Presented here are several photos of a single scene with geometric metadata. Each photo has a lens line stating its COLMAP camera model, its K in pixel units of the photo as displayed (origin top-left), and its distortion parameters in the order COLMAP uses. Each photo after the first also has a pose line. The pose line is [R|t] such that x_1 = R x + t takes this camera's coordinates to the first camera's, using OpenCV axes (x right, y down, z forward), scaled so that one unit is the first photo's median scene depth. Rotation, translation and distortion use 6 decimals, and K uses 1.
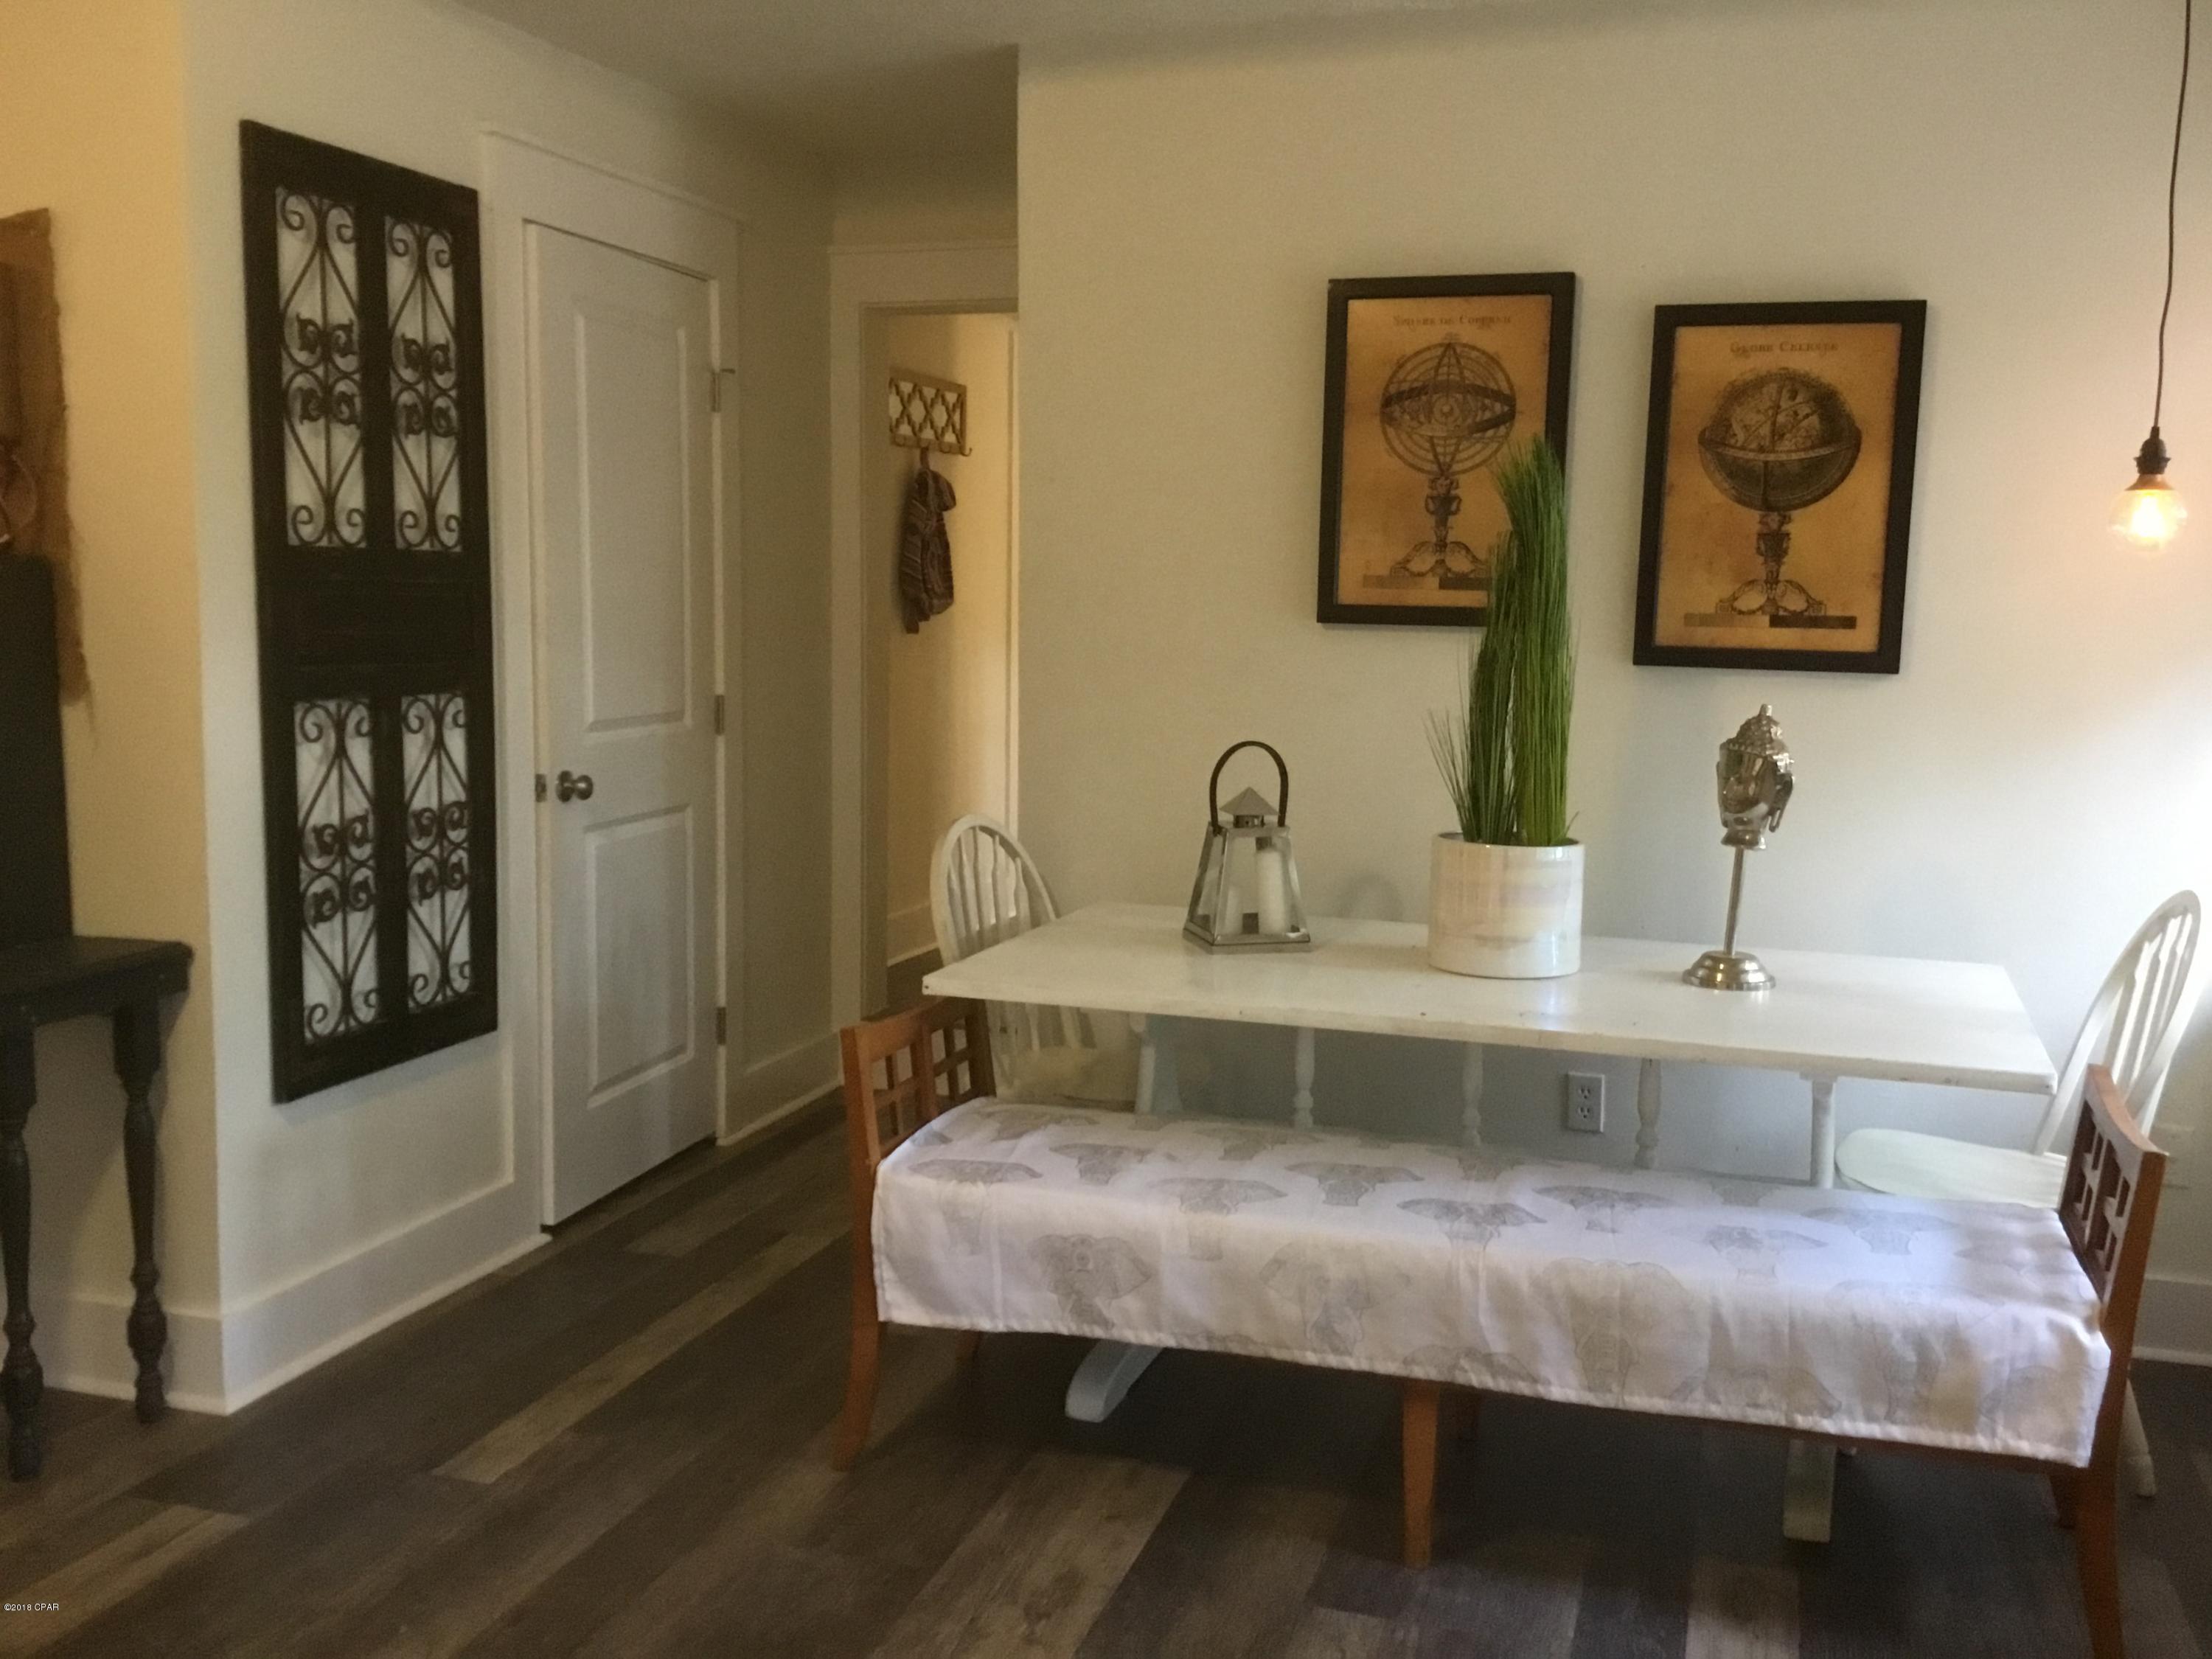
lens RADIAL K [[1990.1, 0, 1107.5], [0, 1990.1, 832.4], [0, 0, 1]] dist [0.082494, -0.125293]
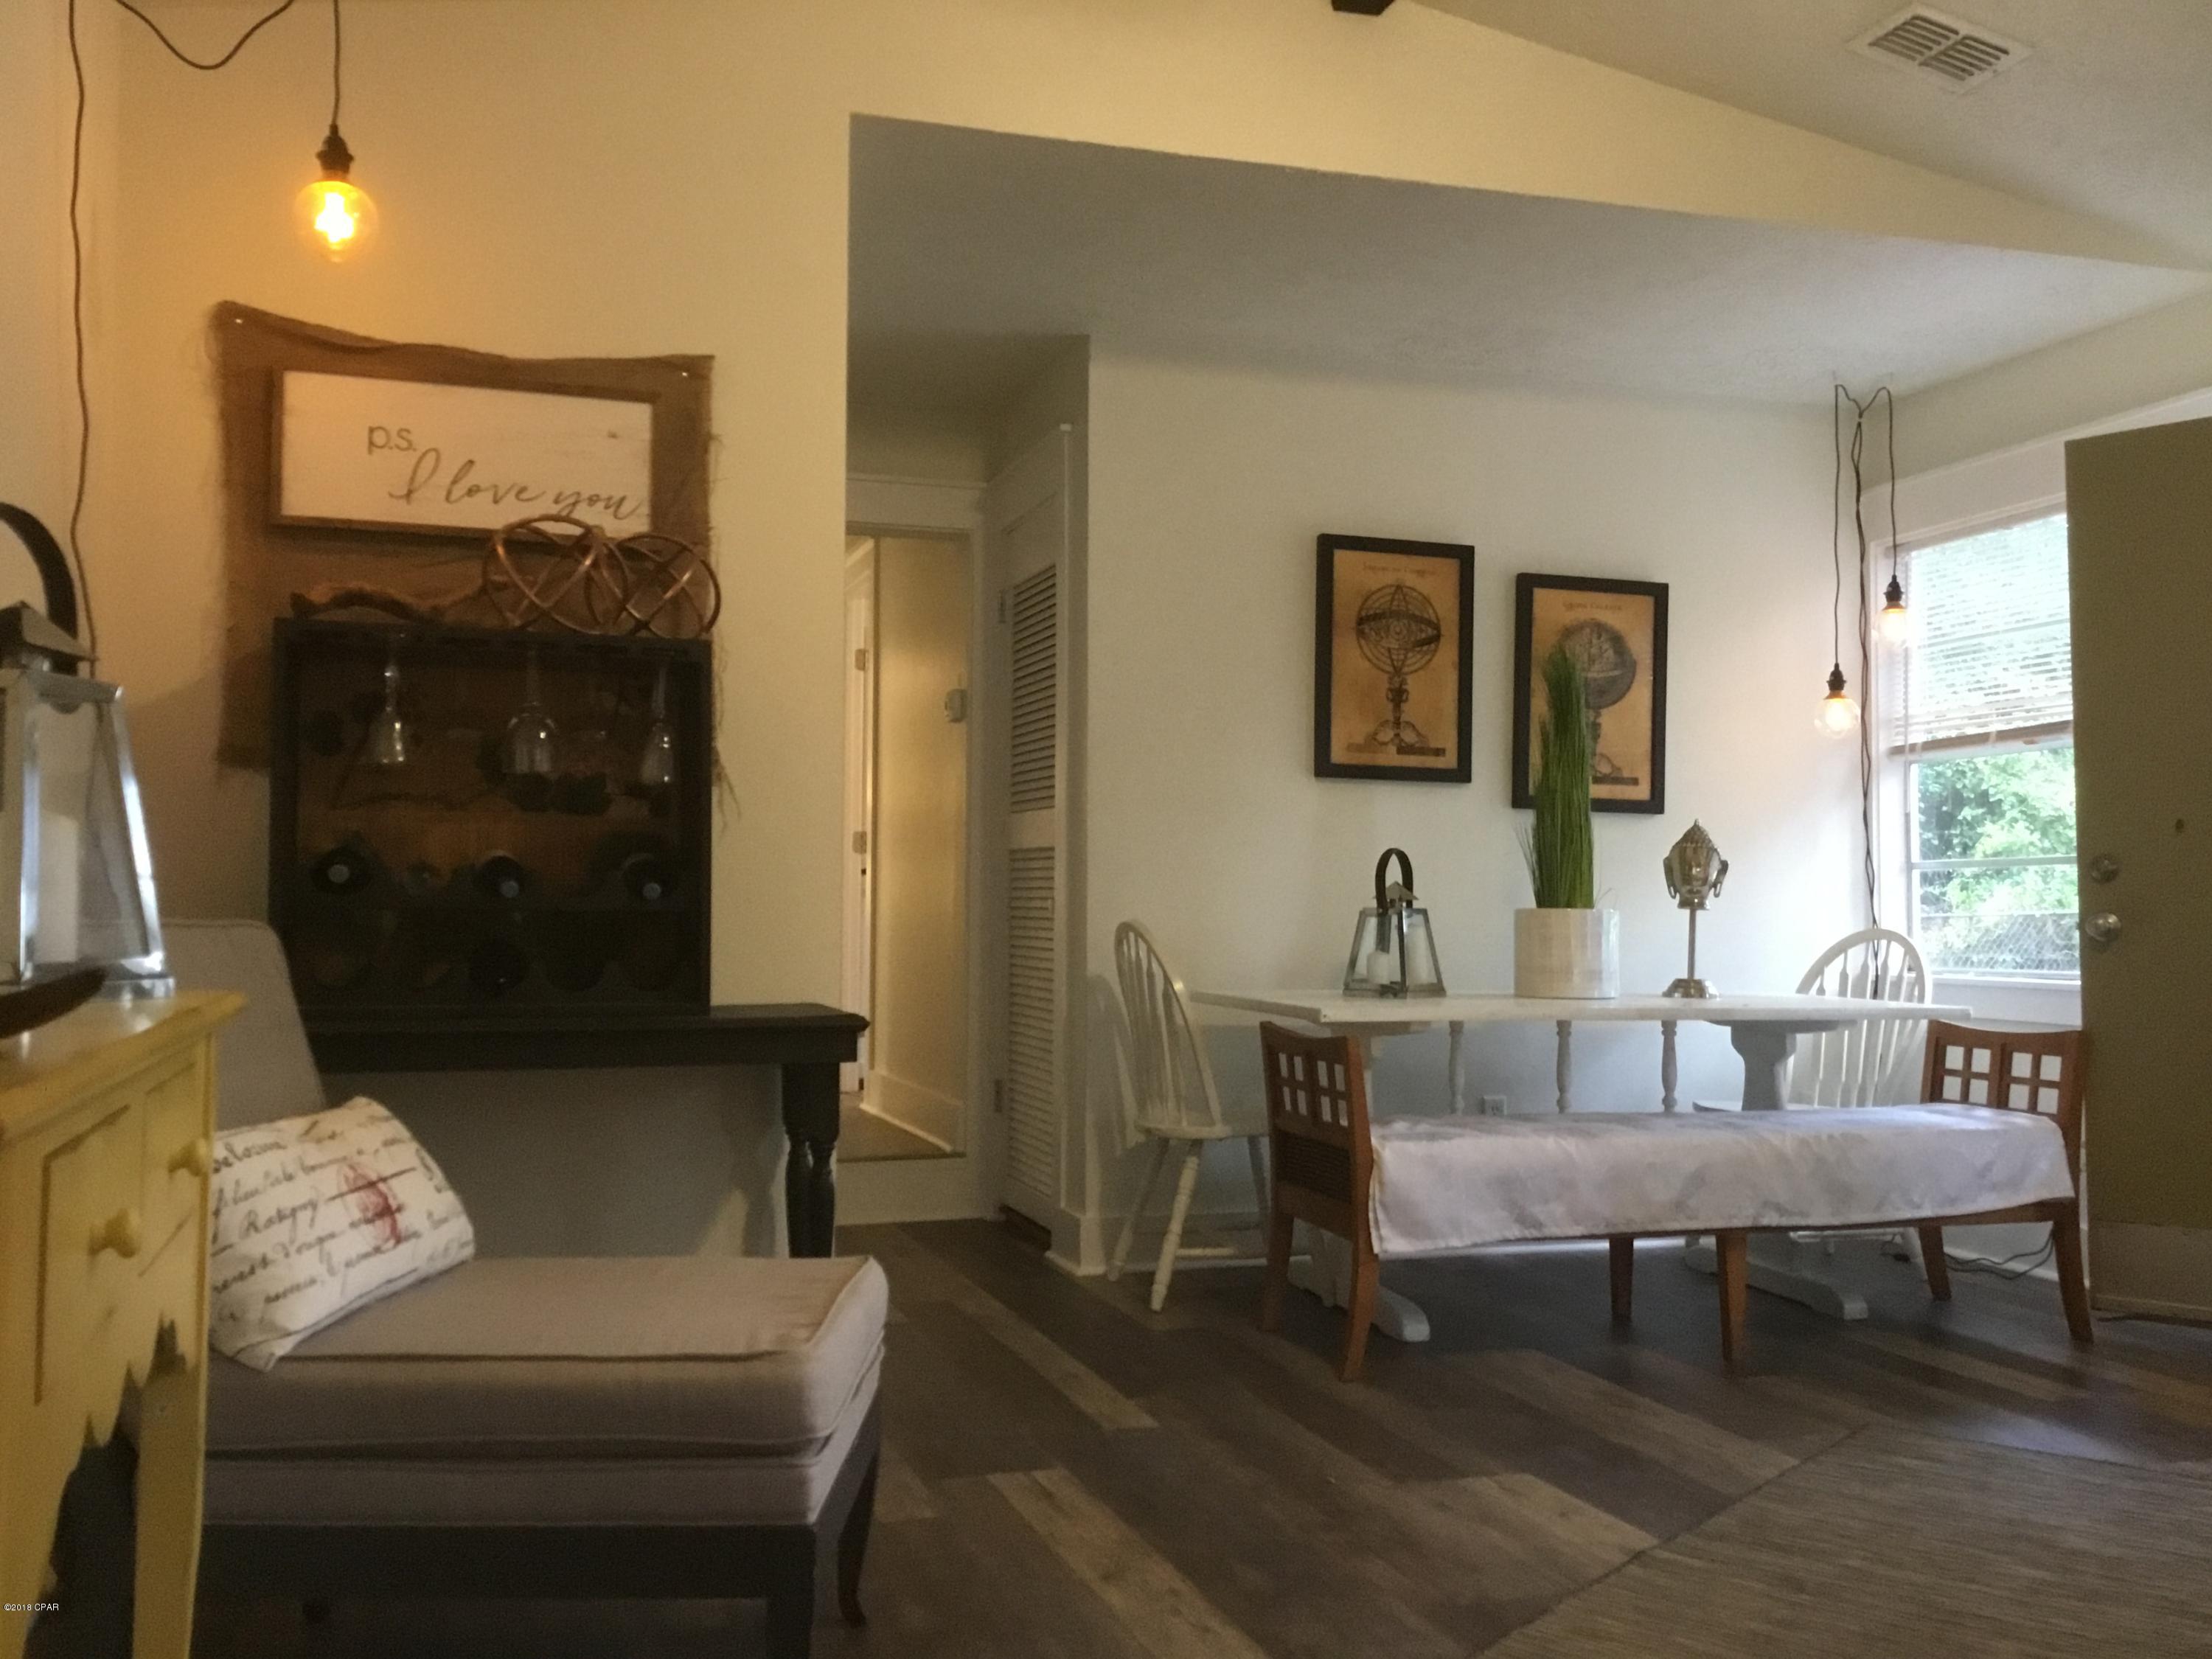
lens RADIAL K [[1990.1, 0, 1101.3], [0, 1990.1, 830.3], [0, 0, 1]] dist [0.082494, -0.125293]
pose [[0.809702, 0.016135, 0.586620, -0.872257], [0.071156, 0.989547, -0.125433, 0.098017], [-0.582512, 0.143305, 0.800090, 0.003911]]
